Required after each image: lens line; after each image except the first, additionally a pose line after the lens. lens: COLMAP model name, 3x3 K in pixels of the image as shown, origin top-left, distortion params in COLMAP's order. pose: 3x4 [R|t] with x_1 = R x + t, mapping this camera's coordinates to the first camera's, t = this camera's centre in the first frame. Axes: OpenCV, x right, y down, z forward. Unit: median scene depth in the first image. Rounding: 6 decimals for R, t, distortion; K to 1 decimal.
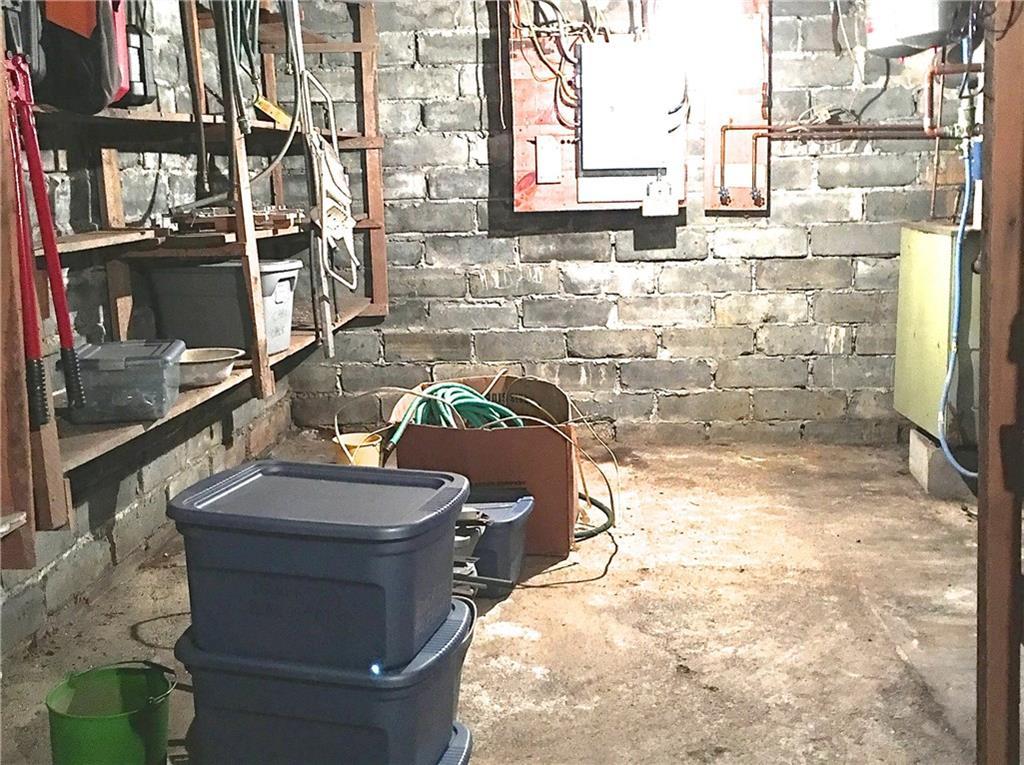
lens RADIAL K [[1180.3, 0, 512.8], [0, 1180.3, 382.5], [0, 0, 1]] dist [0.052778, 0.000000]
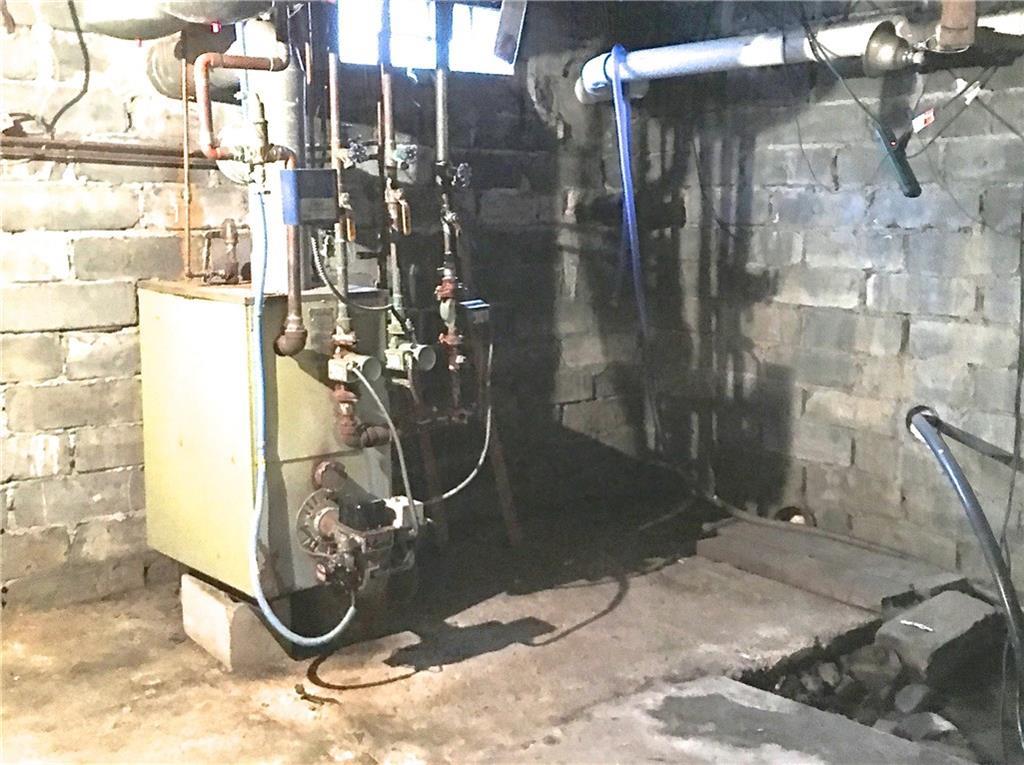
lens RADIAL K [[1180.3, 0, 512.2], [0, 1180.3, 377.2], [0, 0, 1]] dist [0.052778, 0.000000]
pose [[0.727420, -0.078805, 0.681653, 0.007376], [0.104162, 0.994553, 0.003823, -0.056798], [-0.678241, 0.068222, 0.731666, 0.331520]]
